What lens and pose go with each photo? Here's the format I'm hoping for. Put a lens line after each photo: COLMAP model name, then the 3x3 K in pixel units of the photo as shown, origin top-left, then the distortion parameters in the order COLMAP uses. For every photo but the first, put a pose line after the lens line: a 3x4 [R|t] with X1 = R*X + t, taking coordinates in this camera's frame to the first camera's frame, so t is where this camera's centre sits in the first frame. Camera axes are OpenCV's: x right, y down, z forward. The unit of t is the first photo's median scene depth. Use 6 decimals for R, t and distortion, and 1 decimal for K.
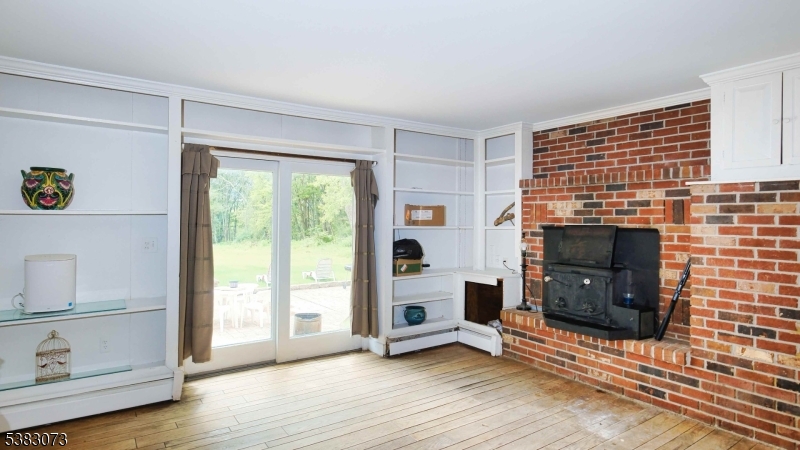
lens RADIAL K [[447.5, 0, 397.9], [0, 447.5, 223.6], [0, 0, 1]] dist [-0.000971, -0.002829]
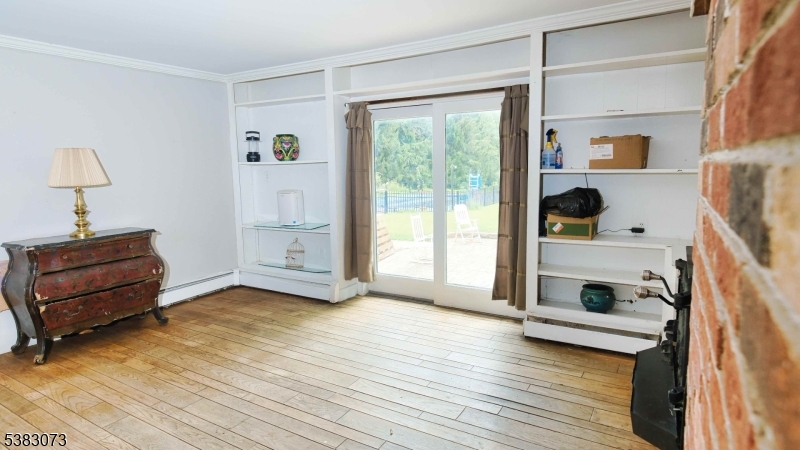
lens RADIAL K [[447.5, 0, 401.1], [0, 447.5, 220.7], [0, 0, 1]] dist [-0.000971, -0.002829]
pose [[0.415879, 0.094153, -0.904533, 0.617559], [0.009823, 0.994103, 0.107993, 0.008477], [0.909367, -0.053797, 0.412501, 0.520185]]
